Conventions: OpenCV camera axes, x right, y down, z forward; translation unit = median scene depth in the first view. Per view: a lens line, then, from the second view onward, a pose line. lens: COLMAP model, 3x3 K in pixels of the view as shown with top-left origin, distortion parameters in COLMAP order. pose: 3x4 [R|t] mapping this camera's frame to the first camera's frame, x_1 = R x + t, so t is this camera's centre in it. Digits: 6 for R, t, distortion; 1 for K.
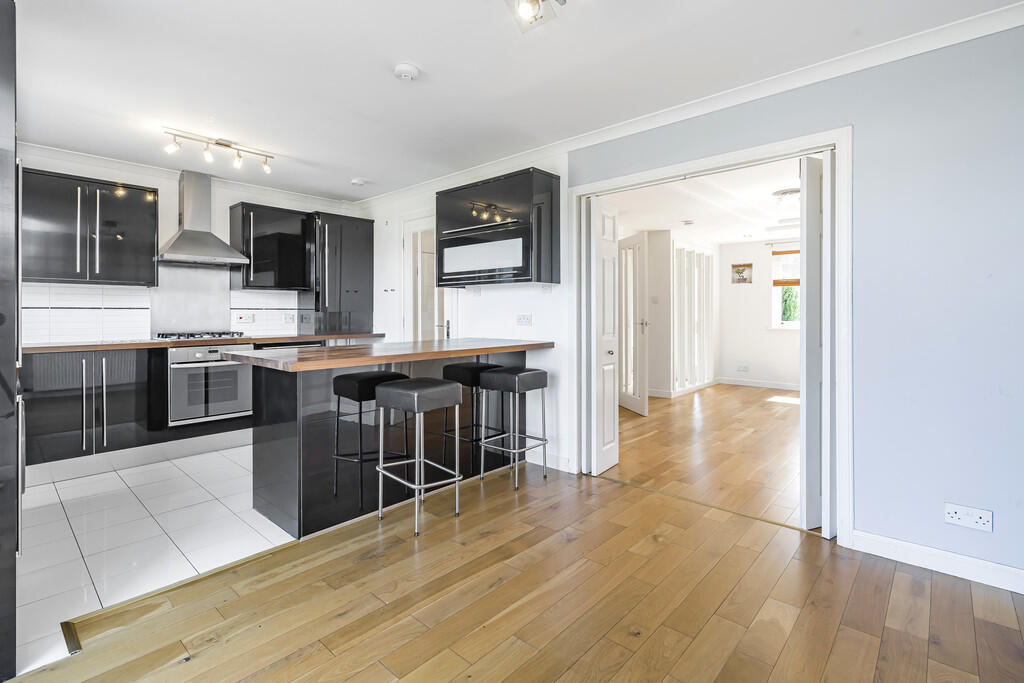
lens RADIAL K [[477.2, 0, 512.1], [0, 477.2, 316.0], [0, 0, 1]] dist [-0.003919, 0.000609]
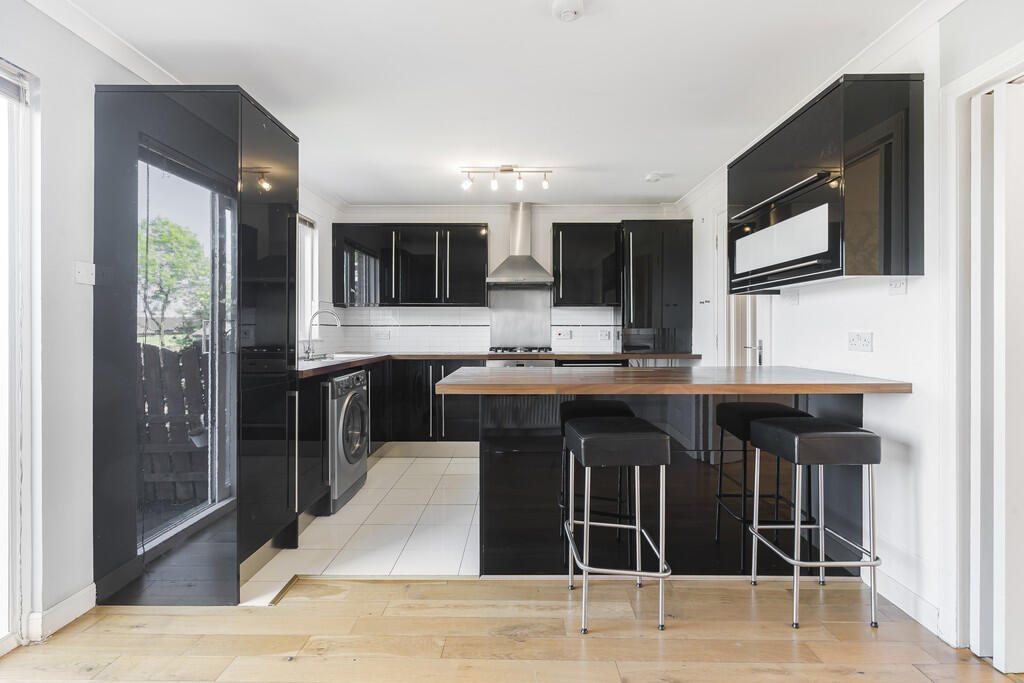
lens RADIAL K [[477.2, 0, 513.2], [0, 477.2, 331.1], [0, 0, 1]] dist [-0.003919, 0.000609]
pose [[0.665311, 0.003141, -0.746560, 0.191211], [-0.006961, 0.999974, -0.001997, -0.000514], [0.746534, 0.006525, 0.665316, 0.300093]]
